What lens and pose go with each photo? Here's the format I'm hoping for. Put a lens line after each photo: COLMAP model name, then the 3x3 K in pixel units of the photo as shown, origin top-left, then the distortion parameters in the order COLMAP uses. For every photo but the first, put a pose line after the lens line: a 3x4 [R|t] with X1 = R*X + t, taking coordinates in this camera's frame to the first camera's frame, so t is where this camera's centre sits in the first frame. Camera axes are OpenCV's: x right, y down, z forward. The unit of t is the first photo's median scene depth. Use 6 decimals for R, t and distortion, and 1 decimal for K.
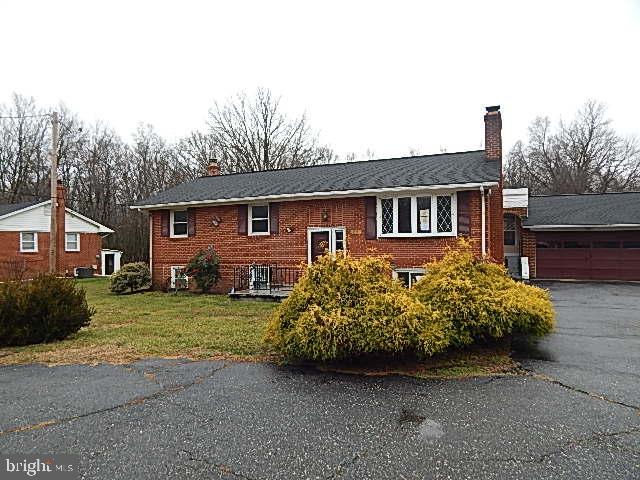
lens RADIAL K [[417.5, 0, 316.0], [0, 417.5, 240.4], [0, 0, 1]] dist [-0.010306, -0.000972]
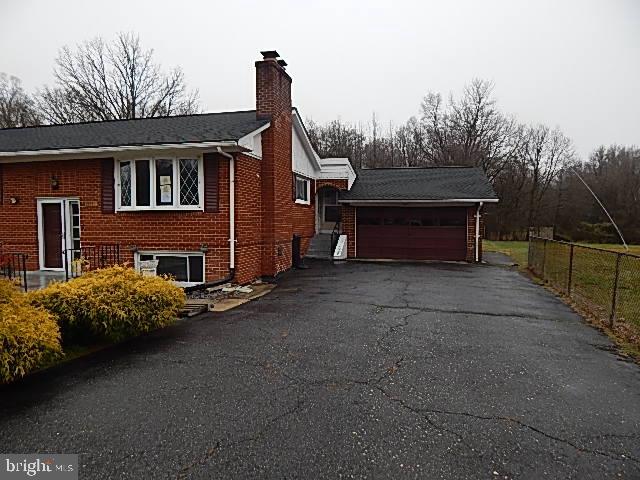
lens RADIAL K [[417.5, 0, 324.6], [0, 417.5, 242.7], [0, 0, 1]] dist [-0.010306, -0.000972]
pose [[0.982340, -0.004003, 0.187063, 0.385773], [-0.008255, 0.997870, 0.064705, -0.001842], [-0.186924, -0.065106, 0.980215, 0.158747]]
